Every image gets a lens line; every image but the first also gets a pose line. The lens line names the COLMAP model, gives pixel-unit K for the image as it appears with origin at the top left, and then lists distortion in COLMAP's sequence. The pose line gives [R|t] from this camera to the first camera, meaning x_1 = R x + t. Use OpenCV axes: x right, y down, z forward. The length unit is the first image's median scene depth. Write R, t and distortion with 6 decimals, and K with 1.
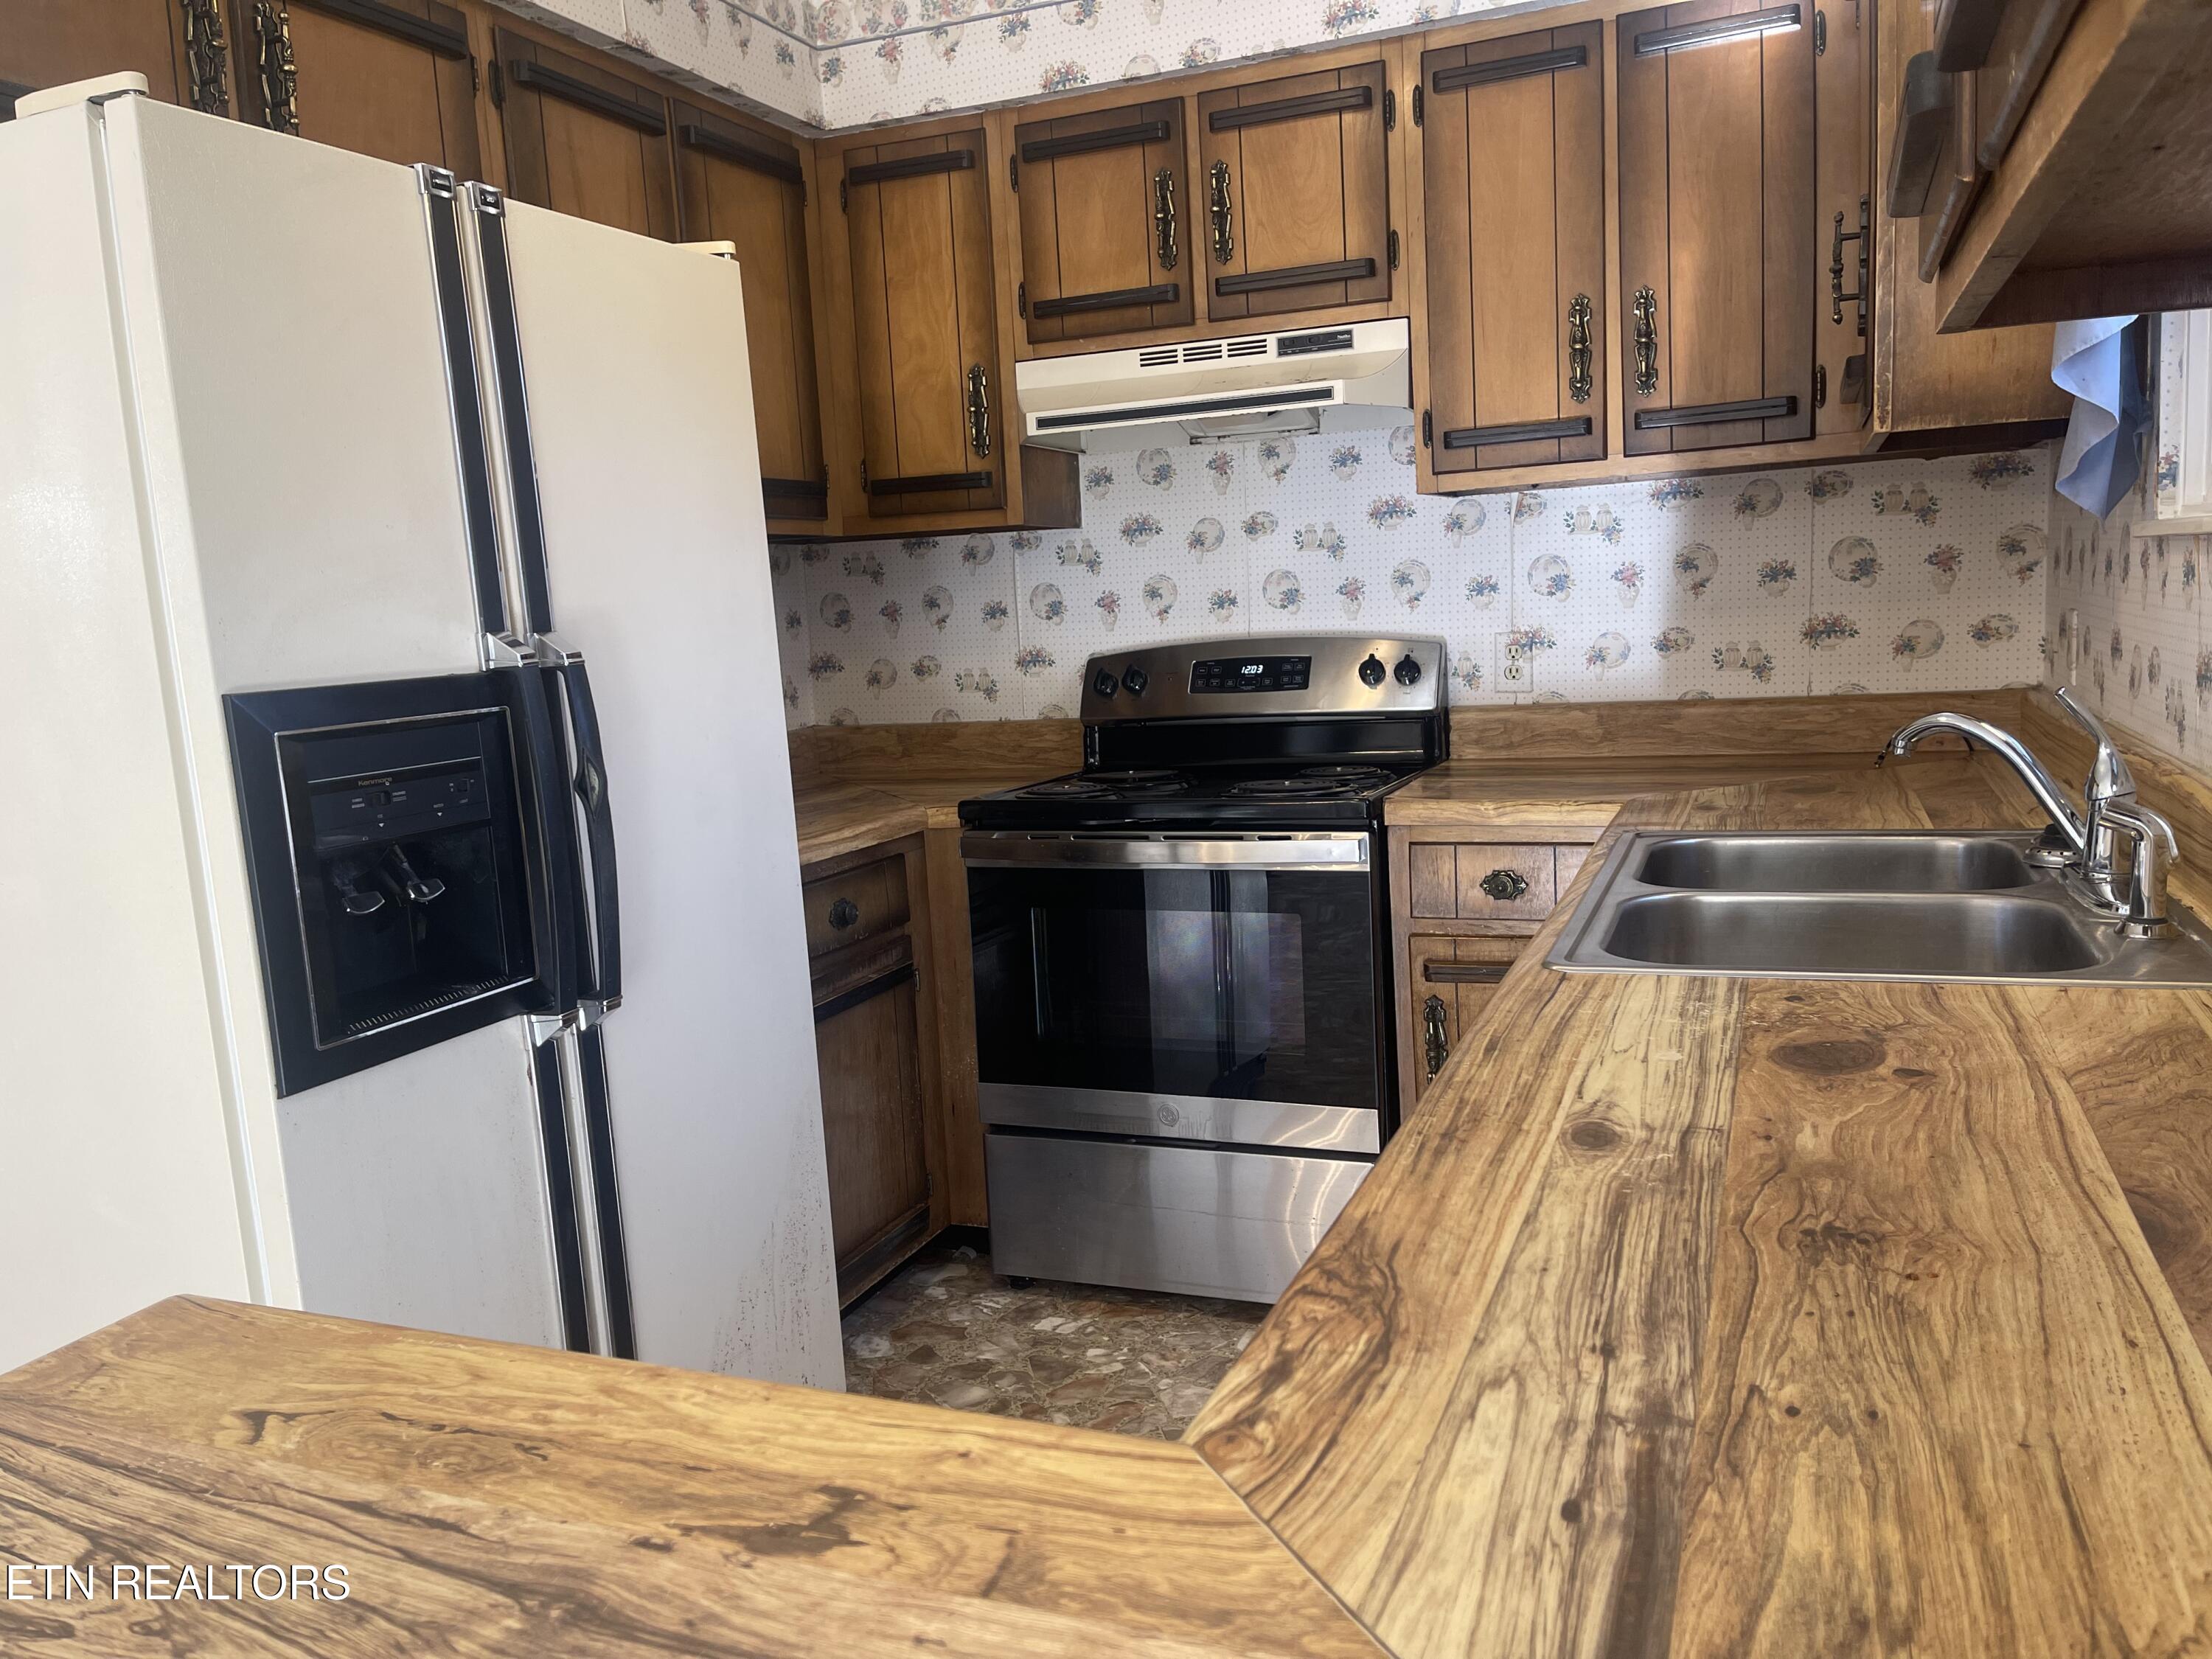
lens RADIAL K [[1670.9, 0, 1113.7], [0, 1670.9, 853.7], [0, 0, 1]] dist [0.085089, -0.076419]
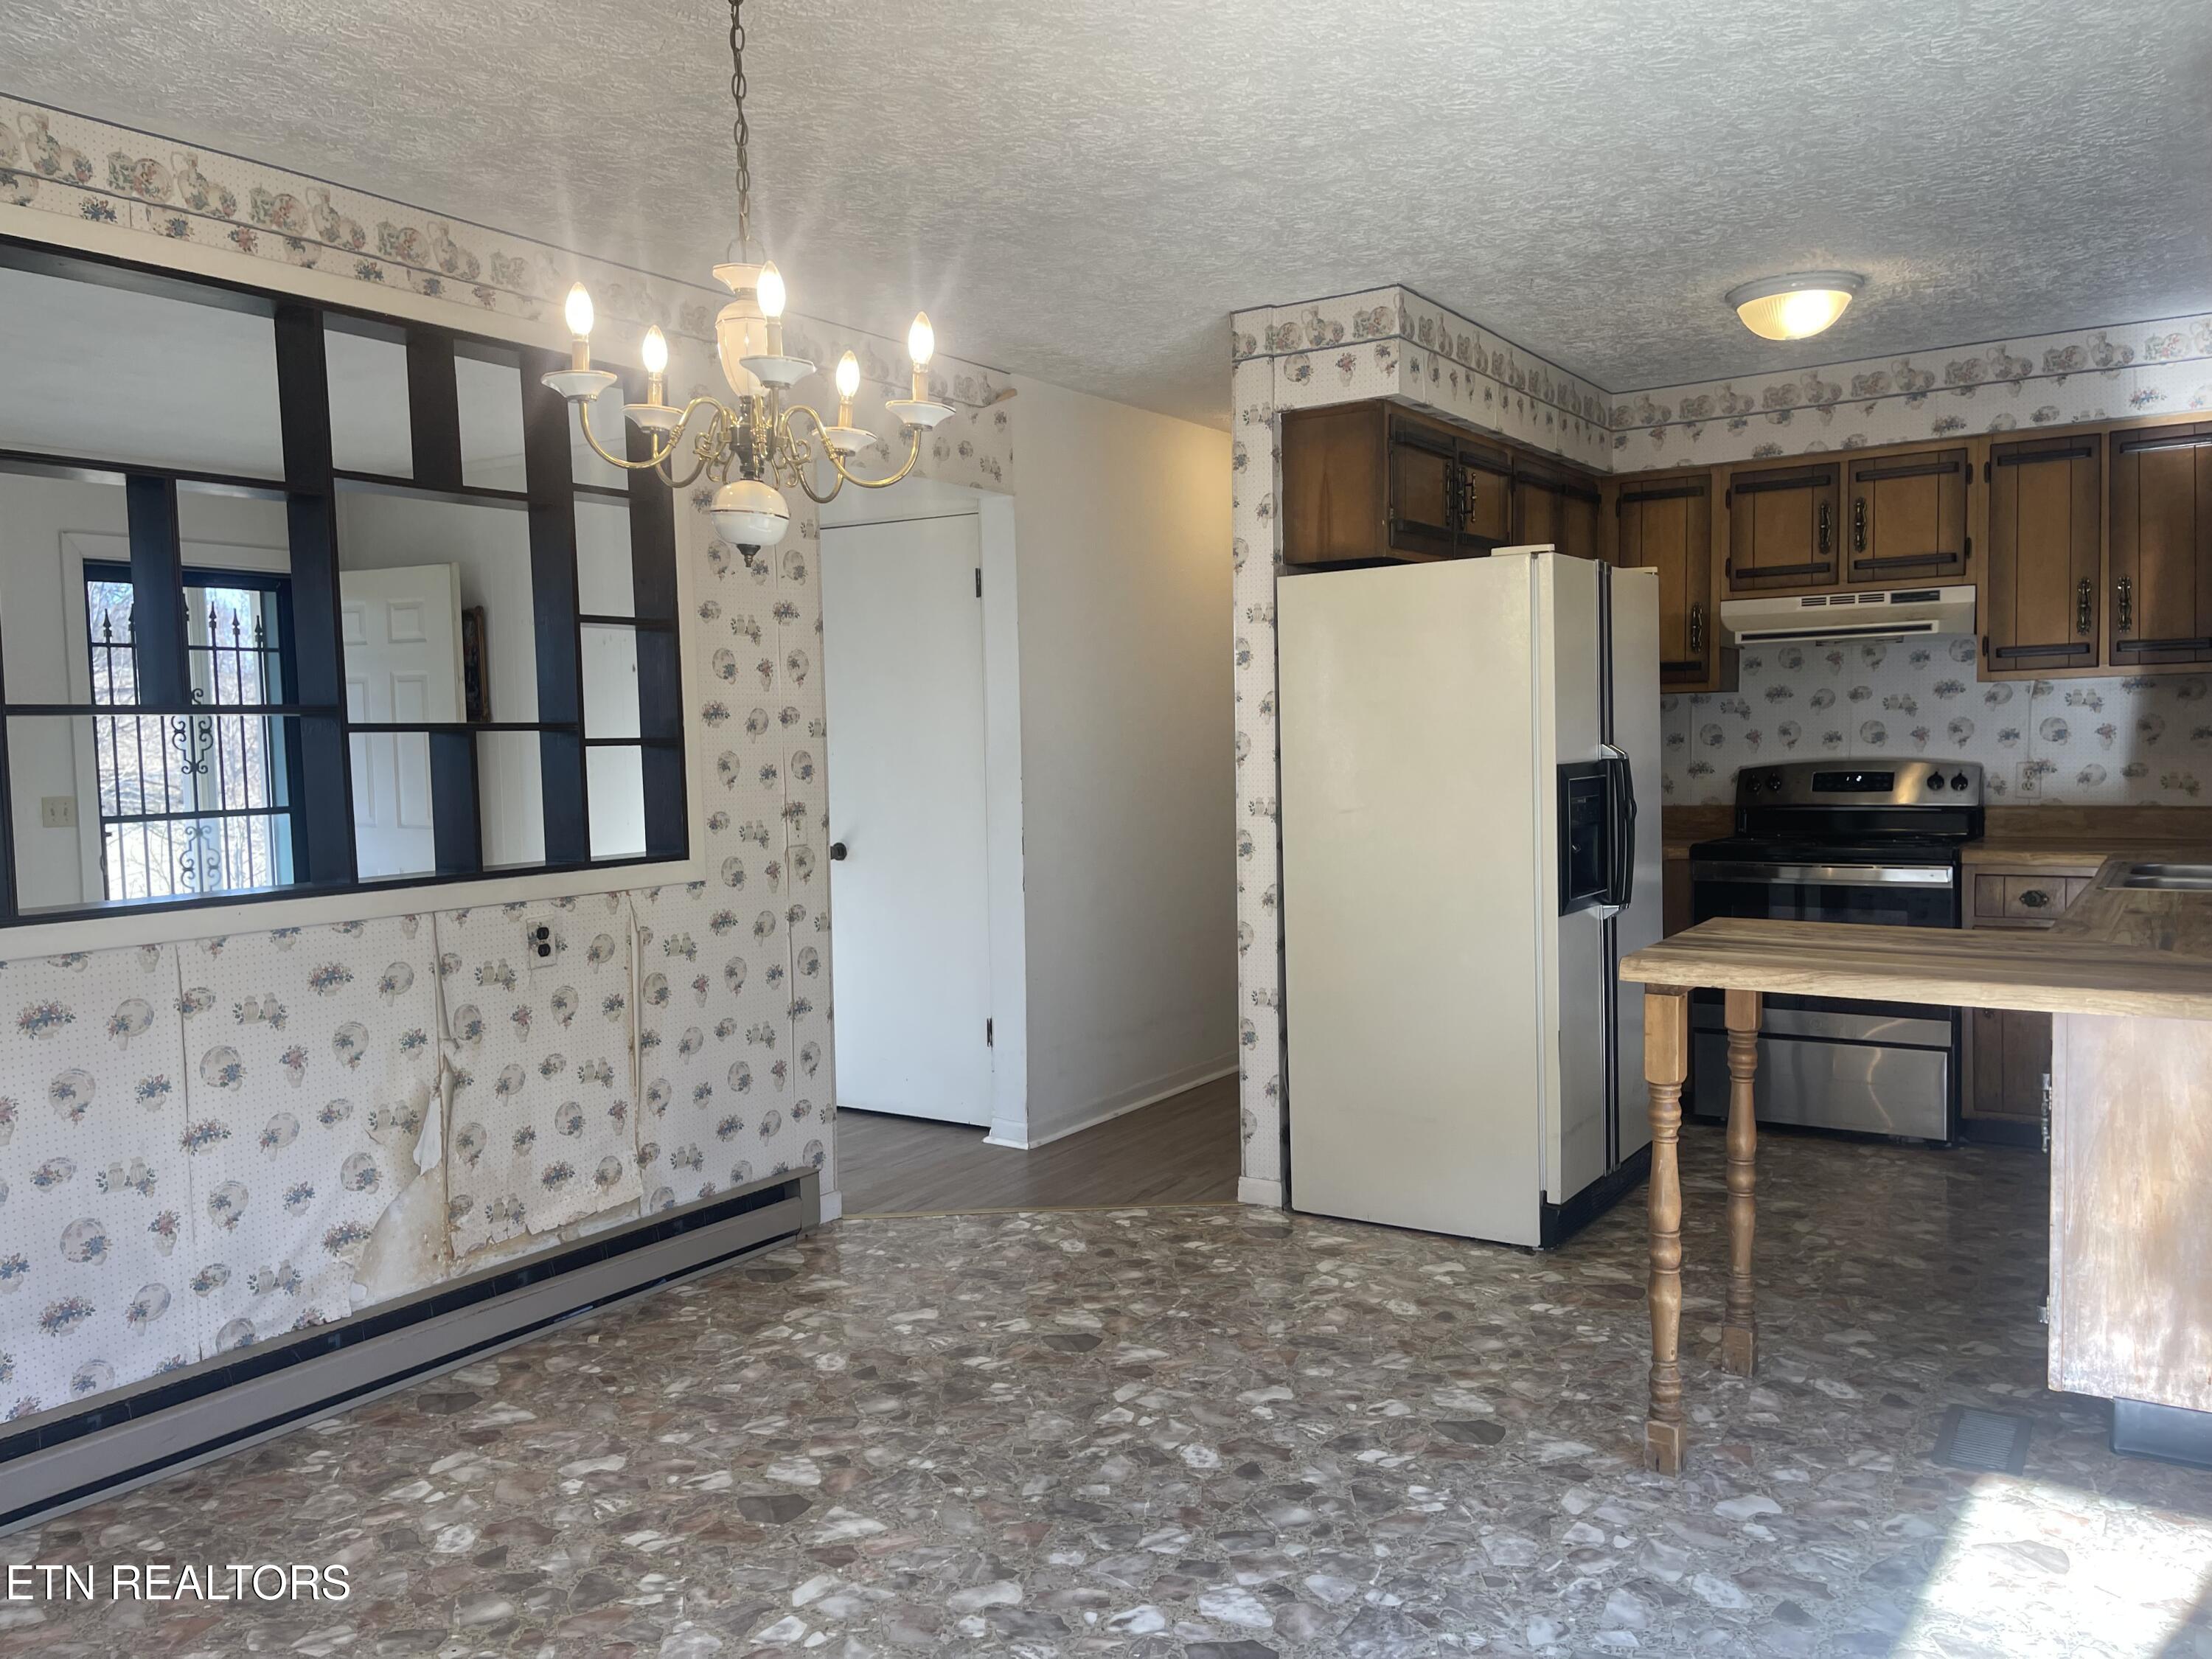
lens RADIAL K [[1670.9, 0, 1113.7], [0, 1670.9, 853.7], [0, 0, 1]] dist [0.085089, -0.076419]
pose [[0.980169, 0.046849, -0.192545, -0.338045], [-0.060993, 0.995806, -0.068197, 0.135400], [0.188543, 0.078589, 0.978915, -0.857231]]
